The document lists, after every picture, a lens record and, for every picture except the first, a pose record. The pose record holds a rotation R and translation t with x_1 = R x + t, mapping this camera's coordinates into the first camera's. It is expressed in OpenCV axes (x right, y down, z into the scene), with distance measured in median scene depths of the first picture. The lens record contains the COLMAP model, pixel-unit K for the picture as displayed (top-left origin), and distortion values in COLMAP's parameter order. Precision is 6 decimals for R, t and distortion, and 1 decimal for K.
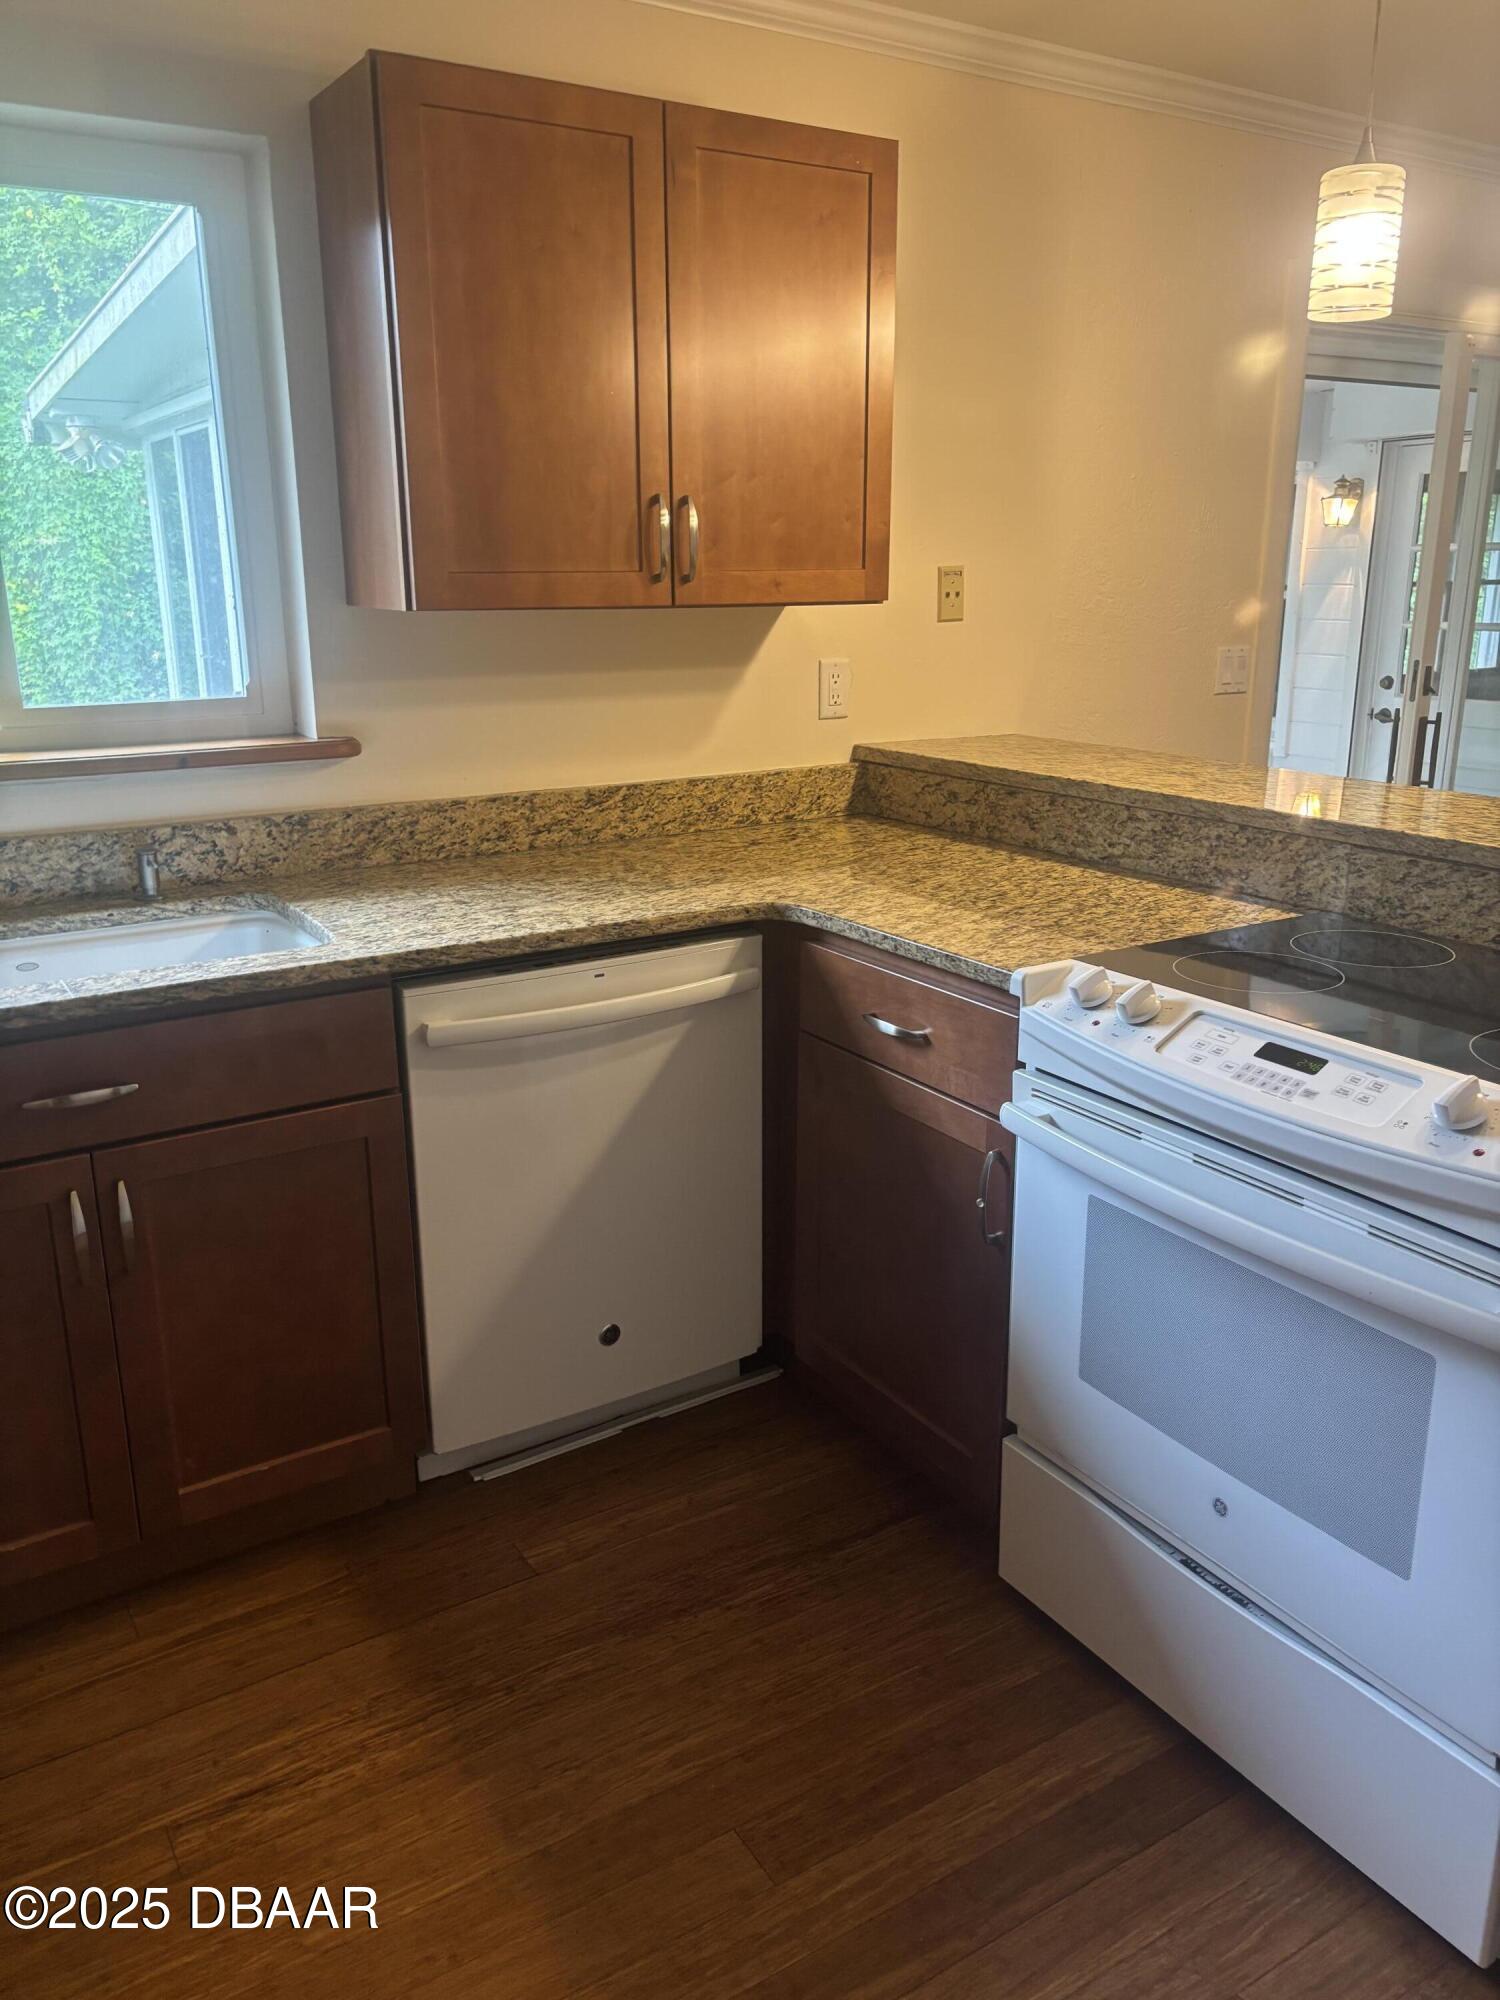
lens RADIAL K [[1496.0, 0, 754.5], [0, 1496.0, 1006.4], [0, 0, 1]] dist [0.100207, -0.125448]
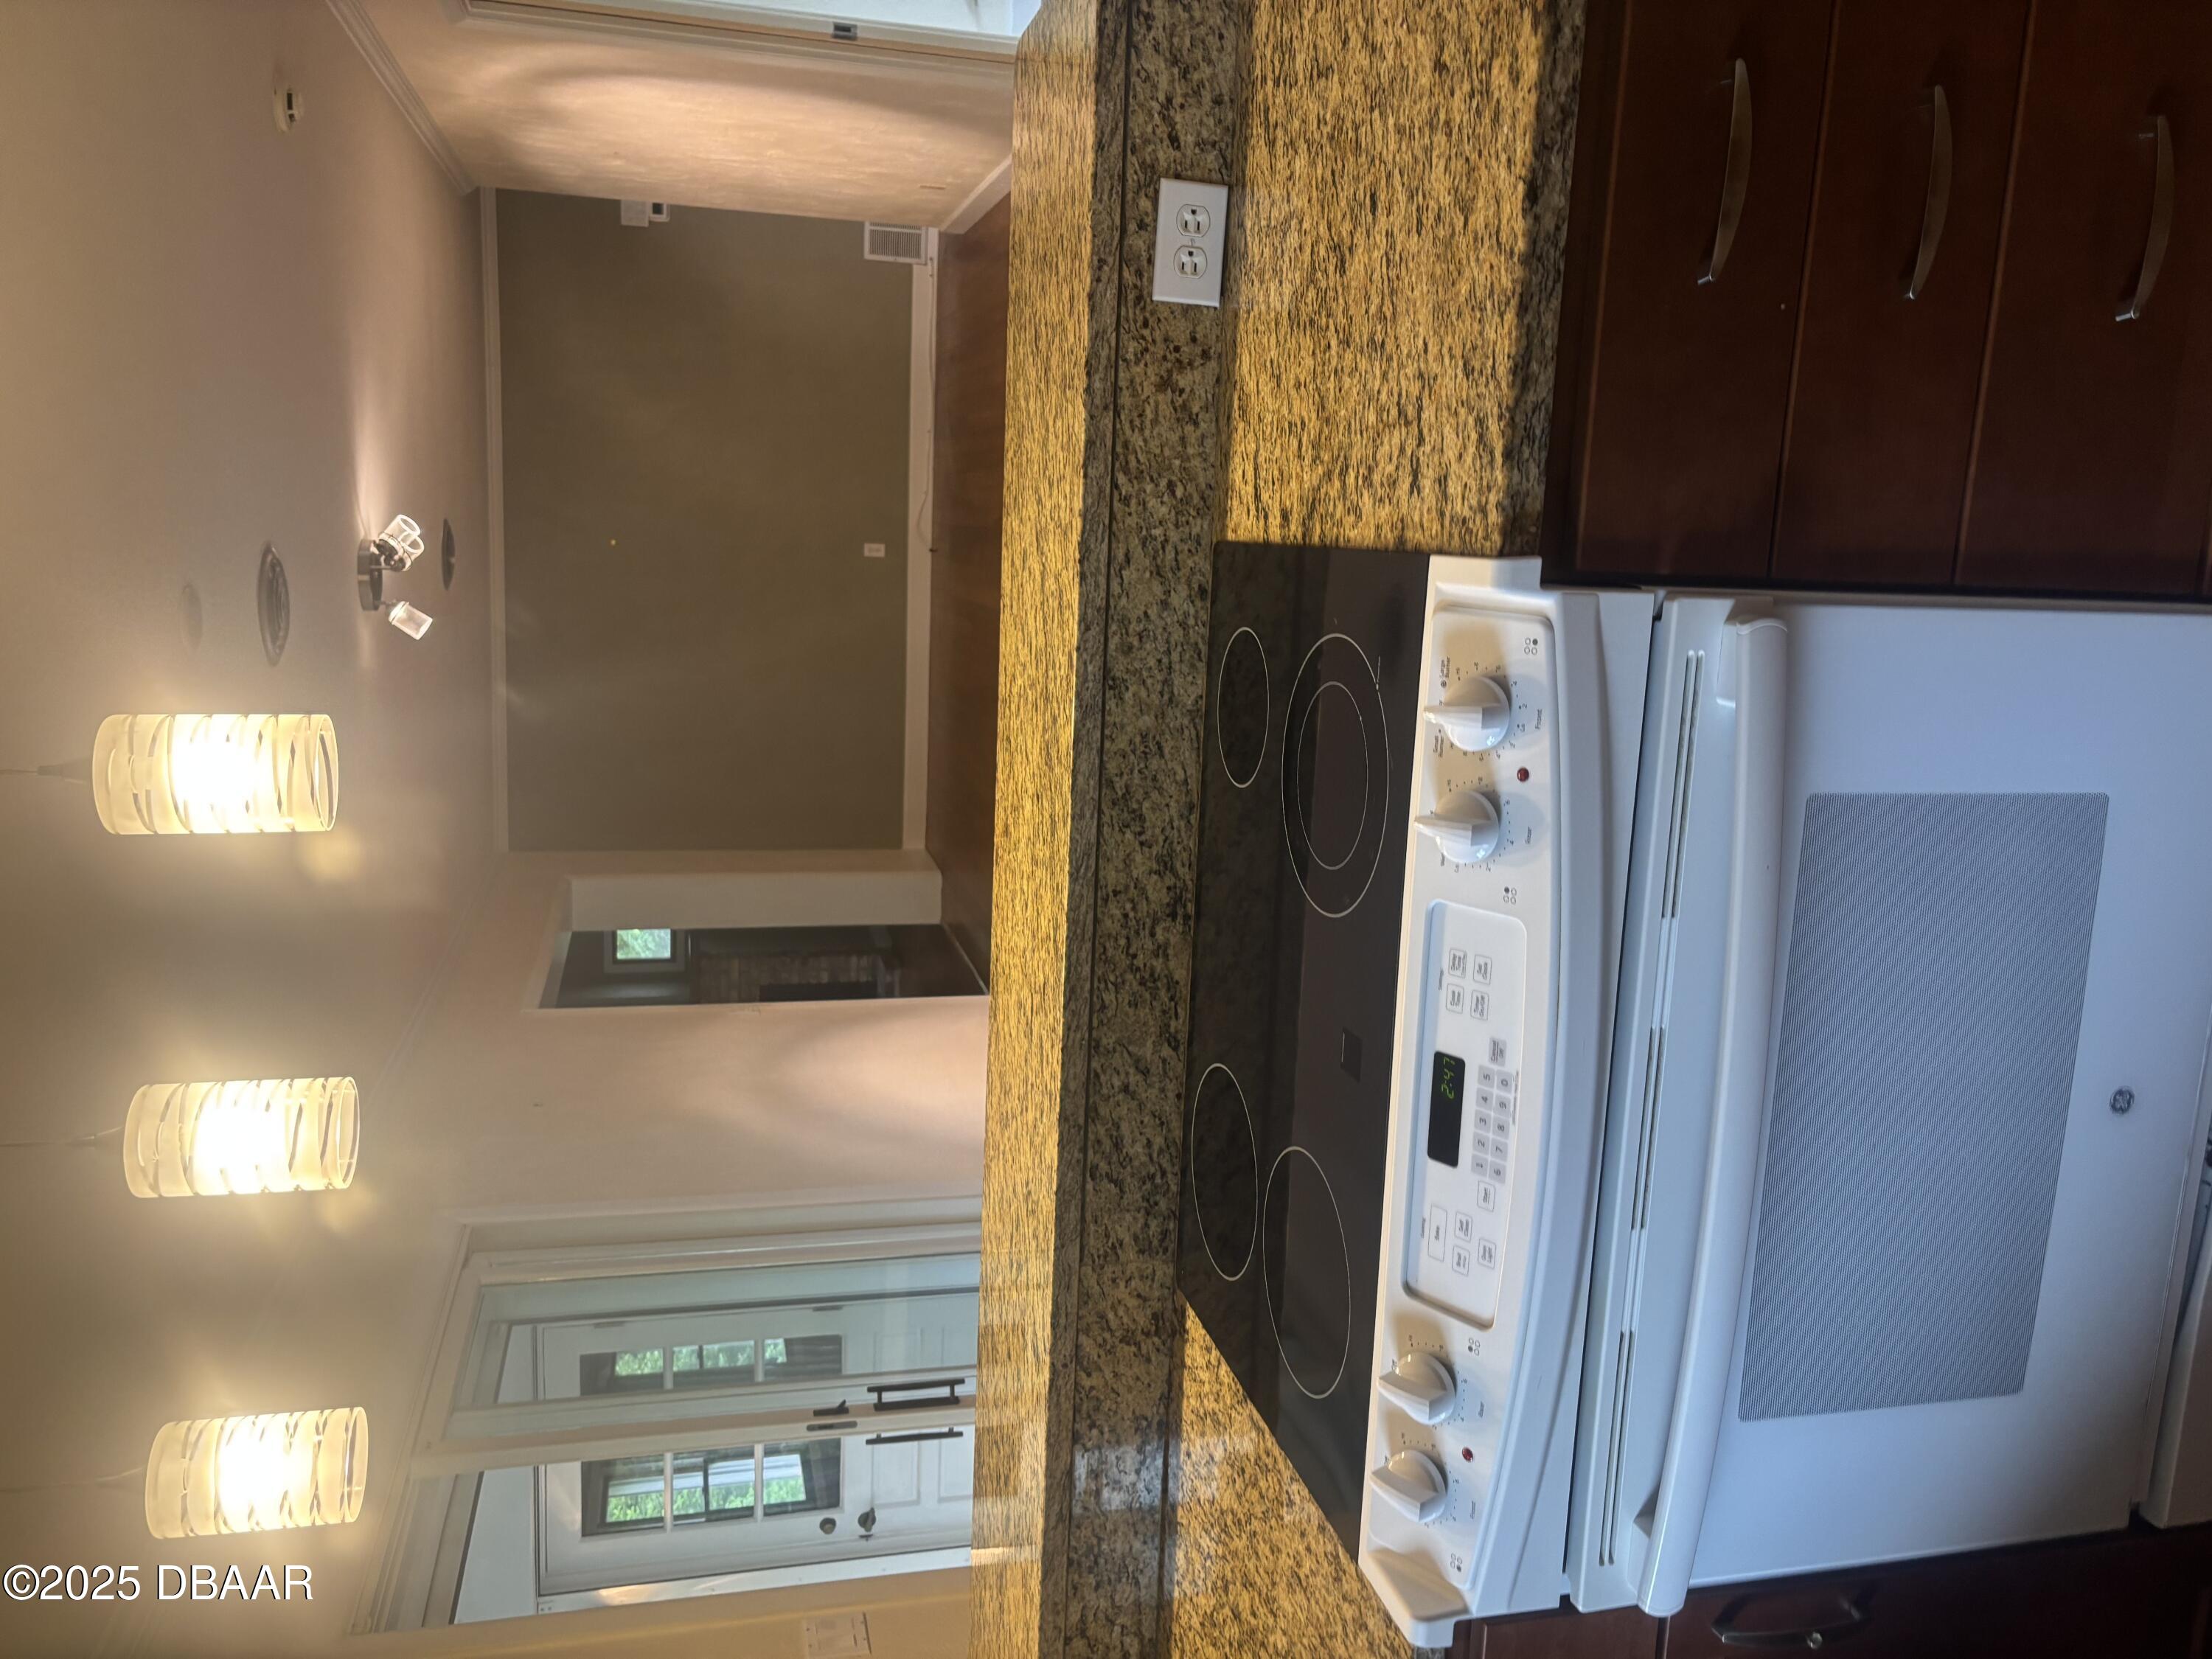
lens RADIAL K [[1696.9, 0, 1106.1], [0, 1696.9, 840.0], [0, 0, 1]] dist [0.021982, 0.010790]
pose [[-0.189851, -0.683064, 0.705252, -0.051267], [0.974739, -0.217201, 0.052028, -0.103430], [0.117643, 0.697314, 0.707045, 0.311941]]
